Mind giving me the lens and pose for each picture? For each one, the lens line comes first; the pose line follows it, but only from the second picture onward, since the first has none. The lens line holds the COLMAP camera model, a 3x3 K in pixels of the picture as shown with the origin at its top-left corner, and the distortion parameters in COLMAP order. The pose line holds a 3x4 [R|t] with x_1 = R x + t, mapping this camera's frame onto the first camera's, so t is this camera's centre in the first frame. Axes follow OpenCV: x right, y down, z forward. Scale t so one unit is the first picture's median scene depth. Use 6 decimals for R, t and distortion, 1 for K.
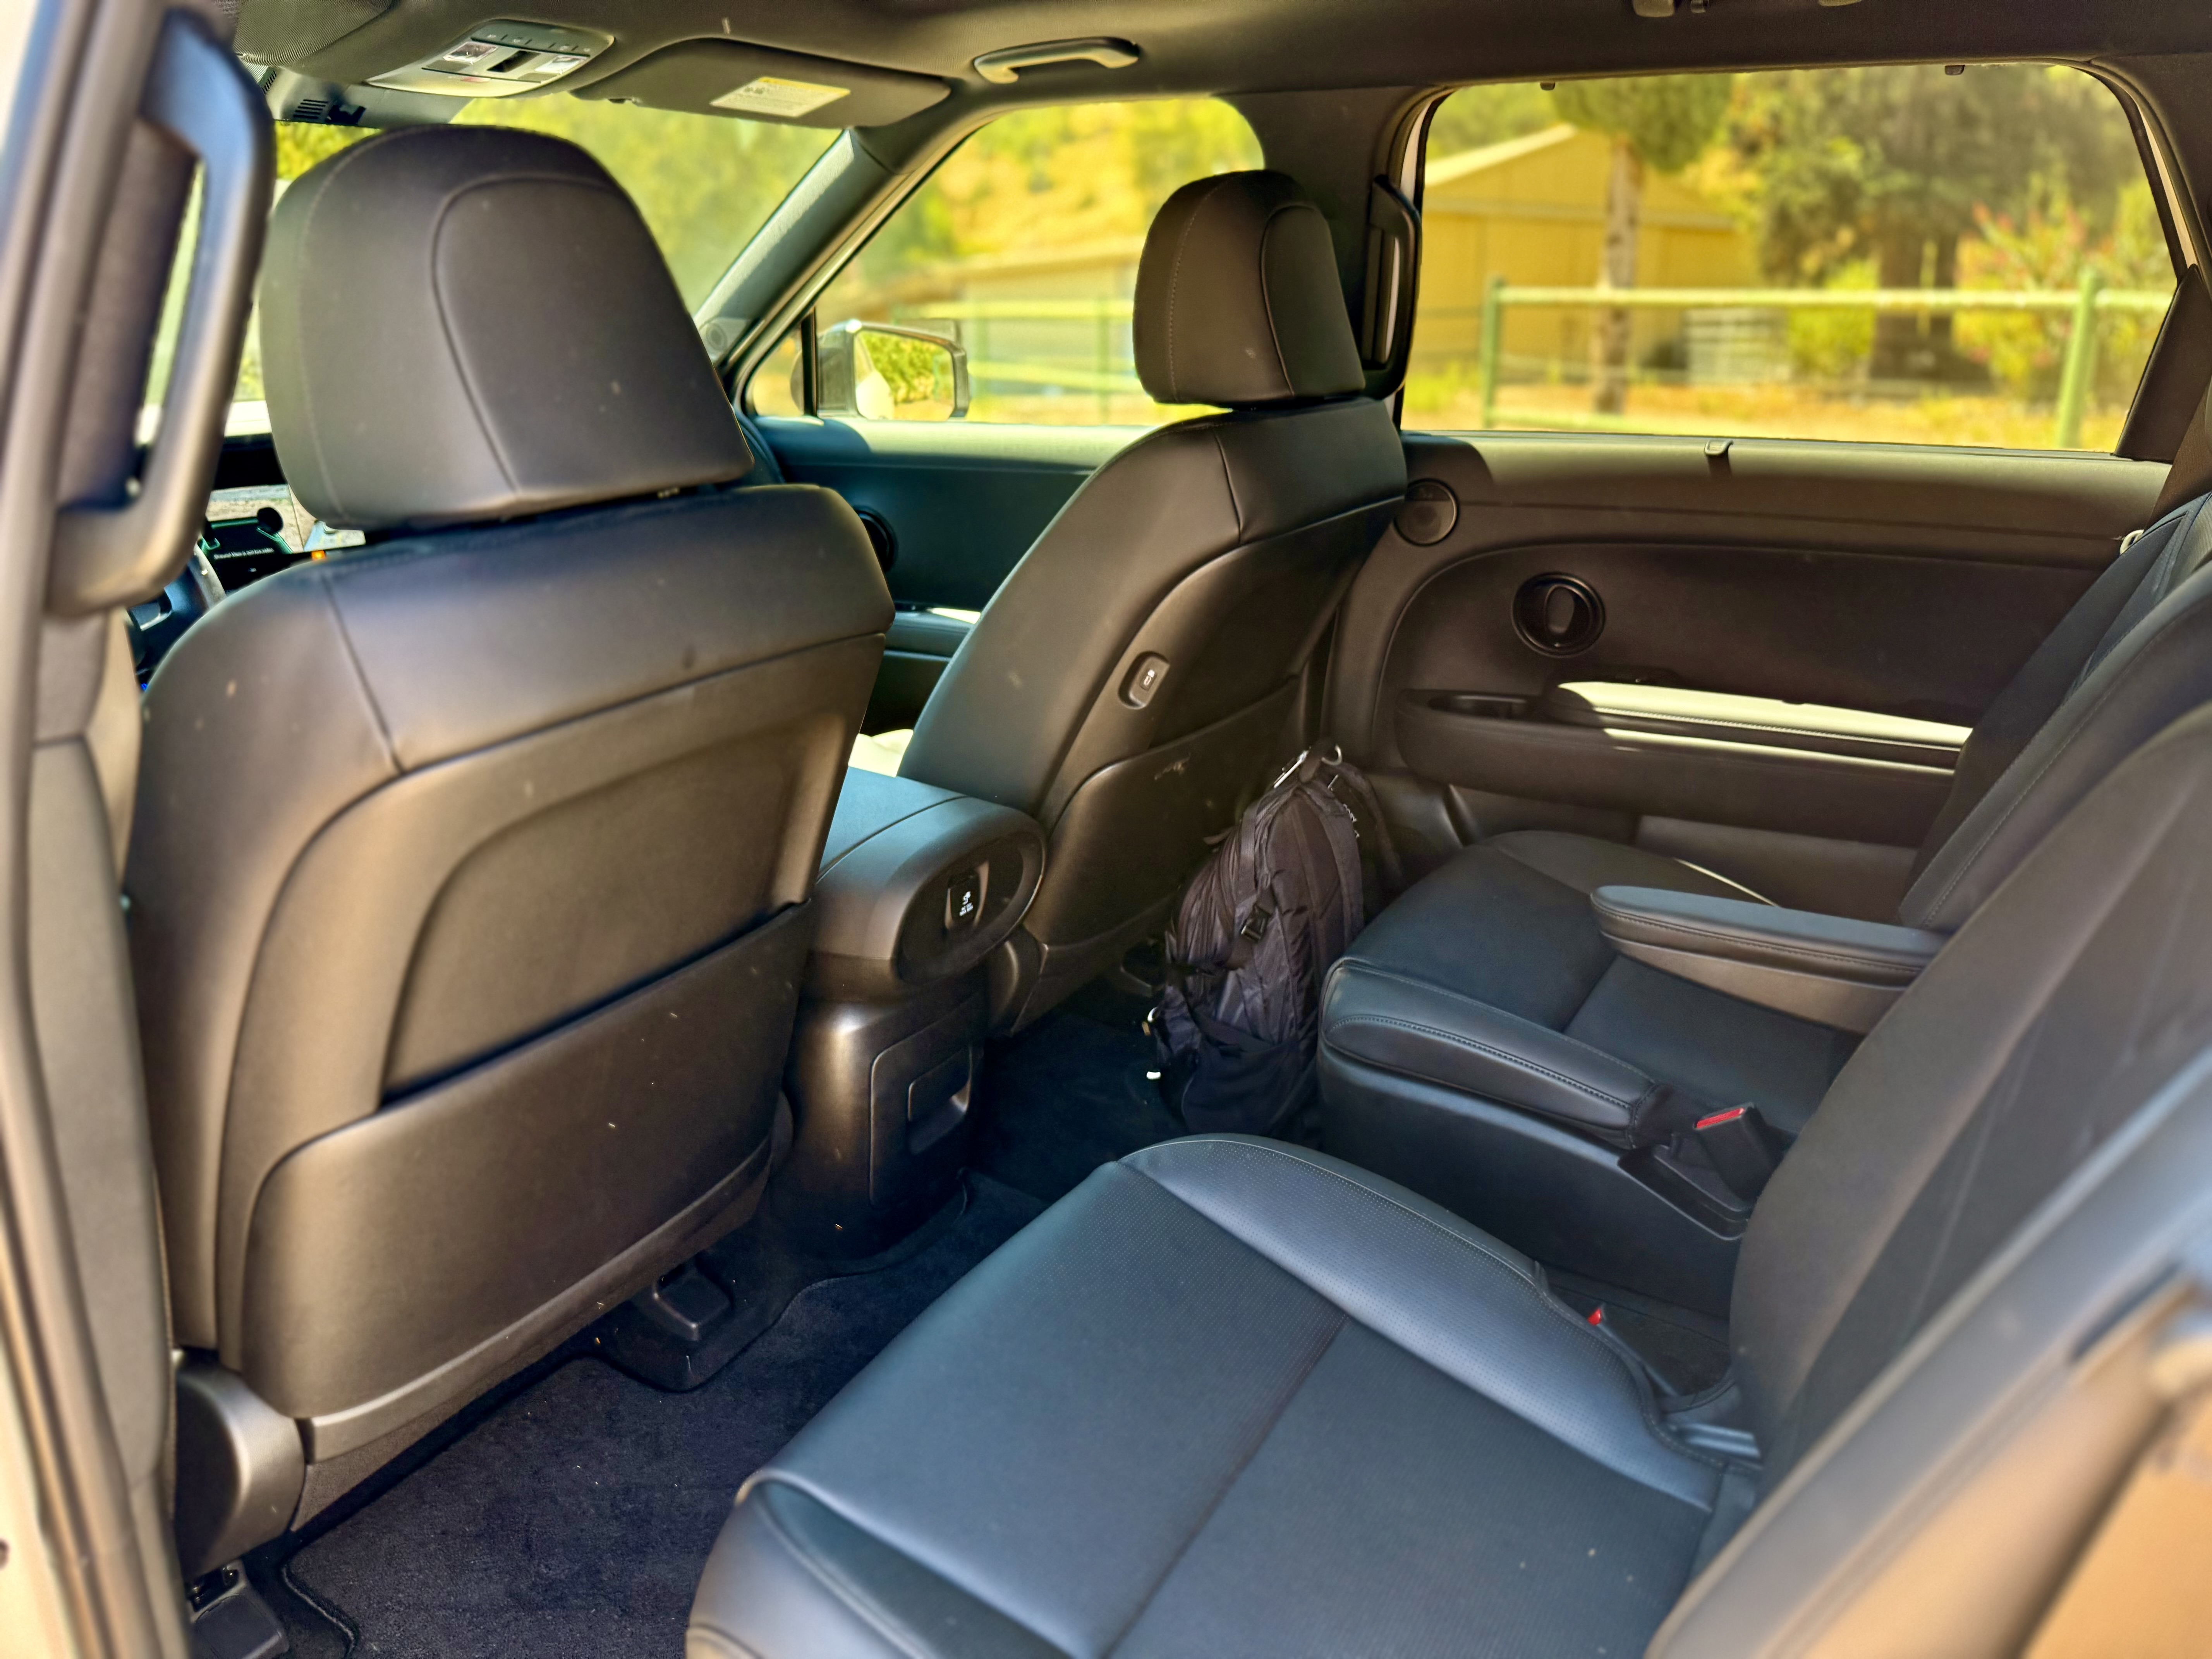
lens RADIAL K [[1524.6, 0, 1106.0], [0, 1524.6, 829.5], [0, 0, 1]] dist [0.100426, -0.000150]
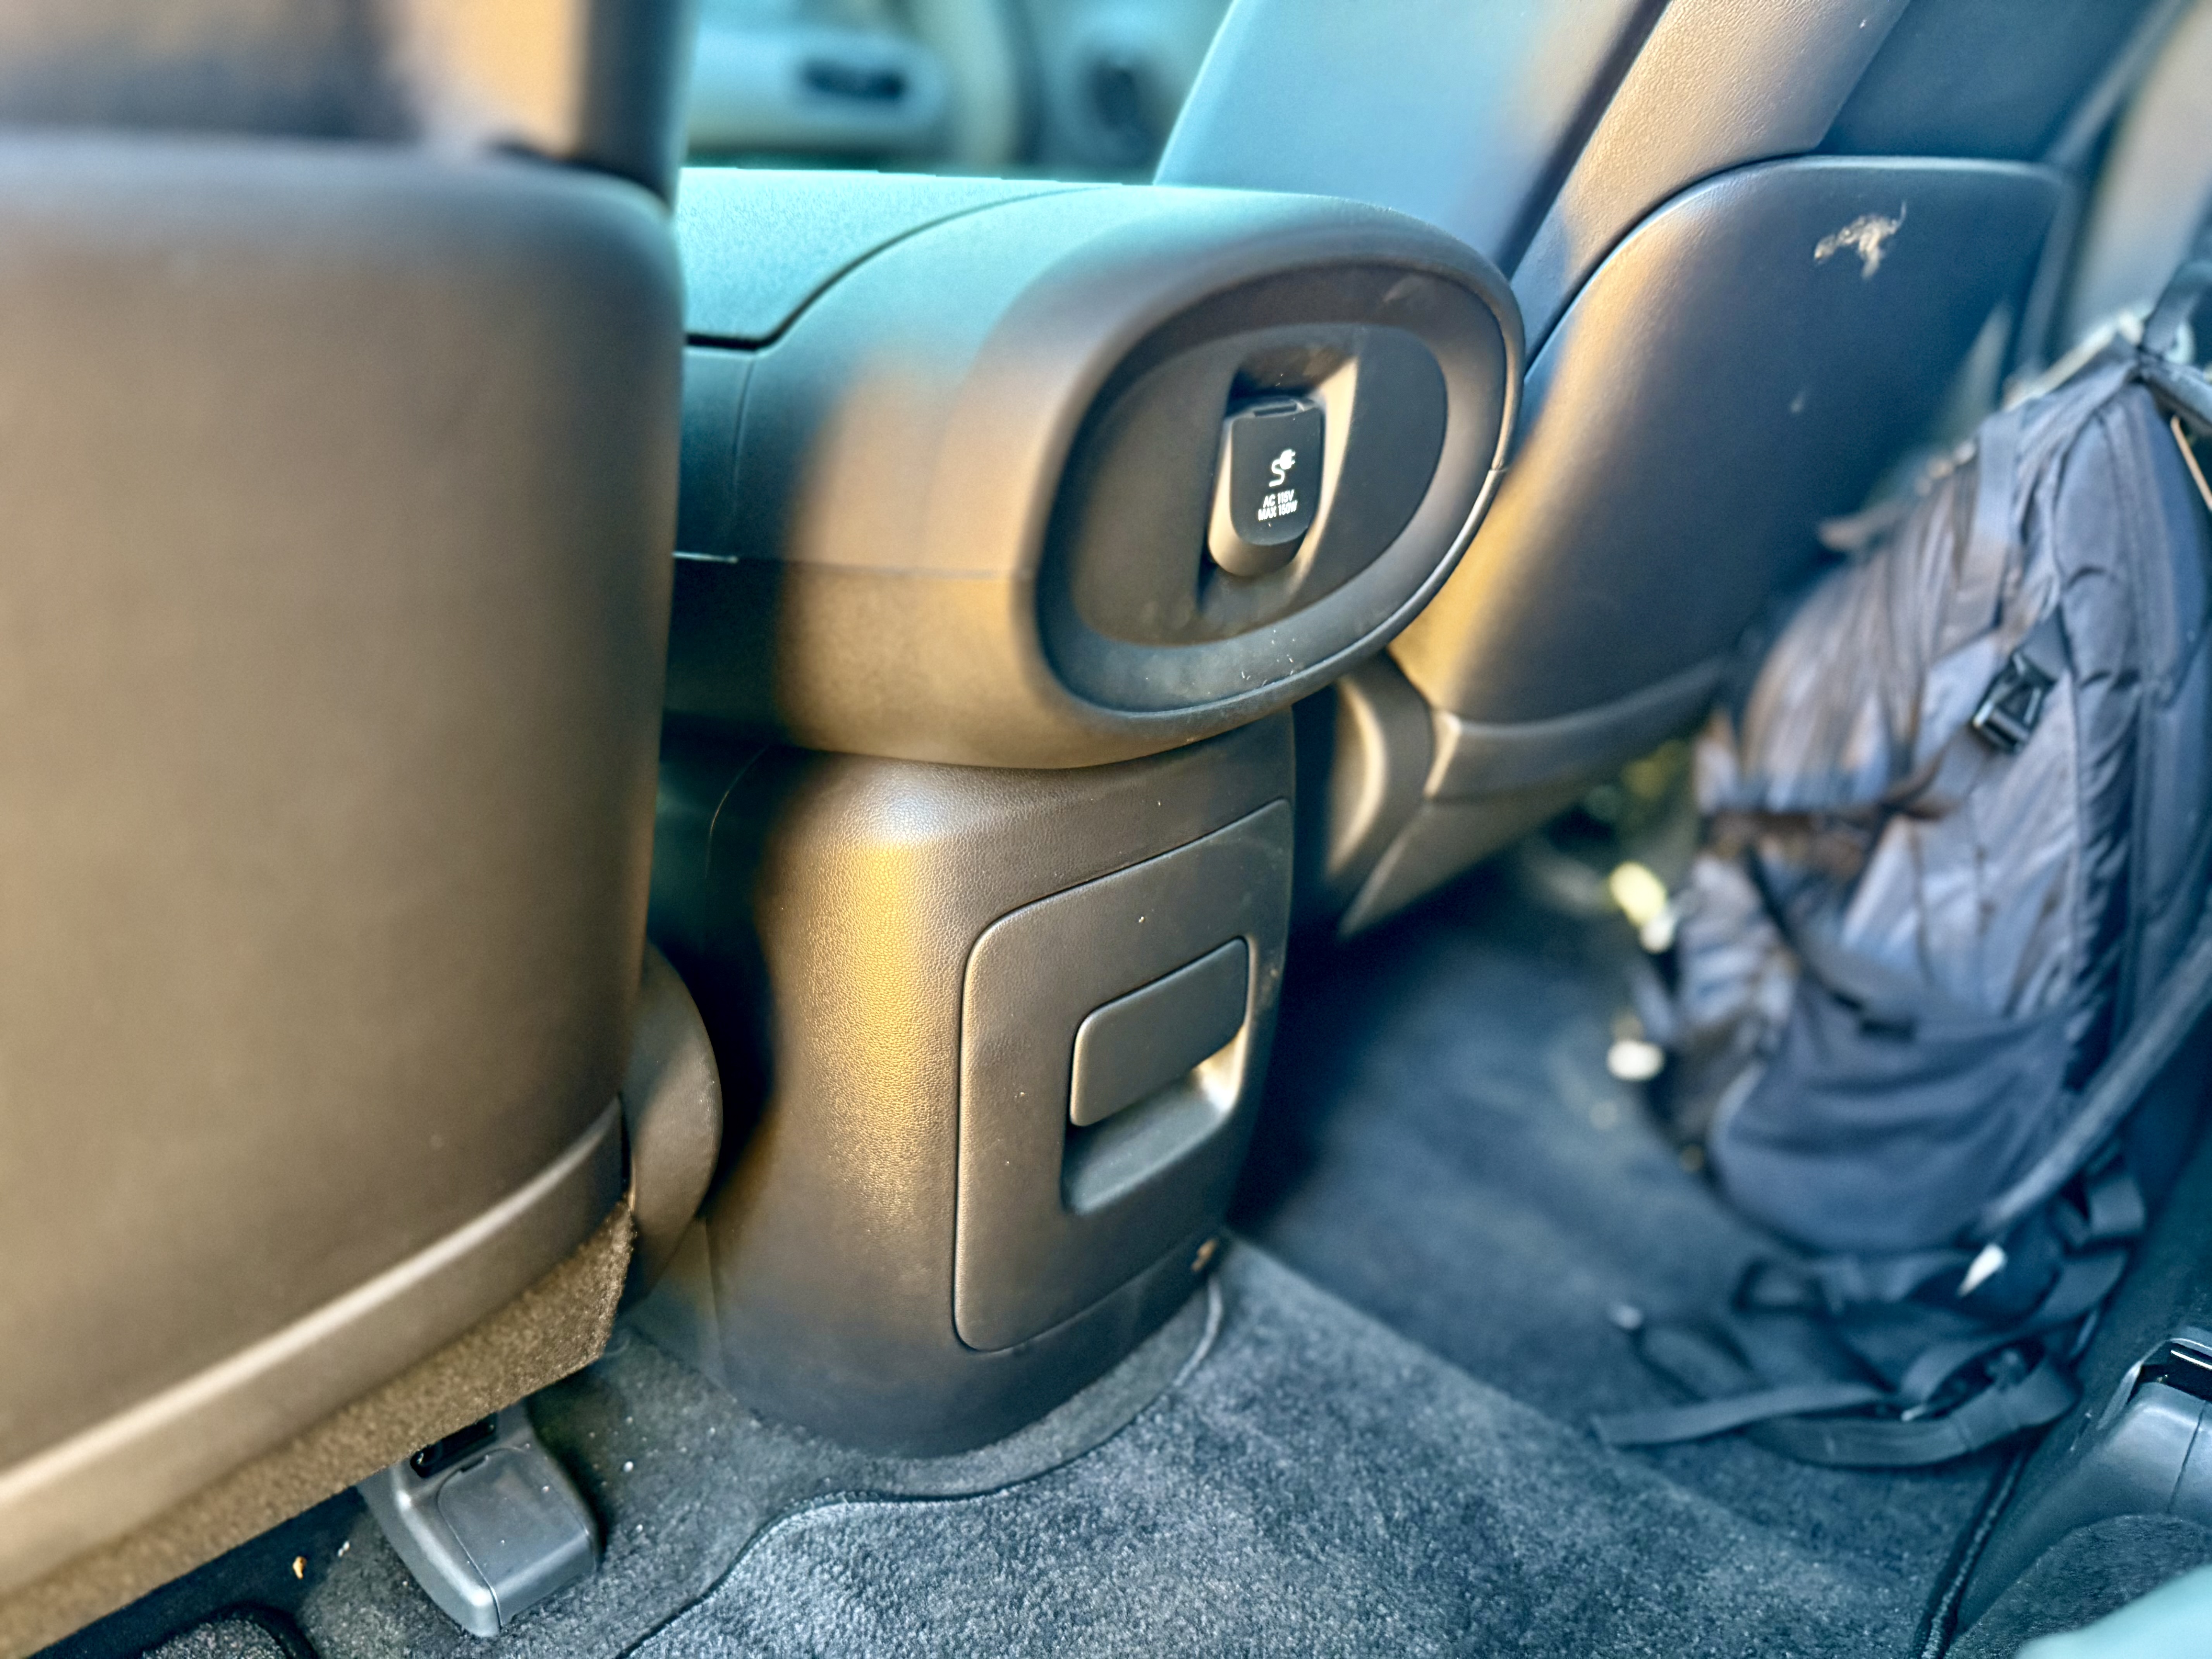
lens RADIAL K [[1542.4, 0, 1106.0], [0, 1542.4, 829.5], [0, 0, 1]] dist [0.001161, -0.000787]
pose [[0.981777, 0.072258, -0.175762, -0.057192], [-0.067979, 0.997228, 0.030254, 0.100312], [0.177461, -0.017754, 0.983968, 0.590350]]
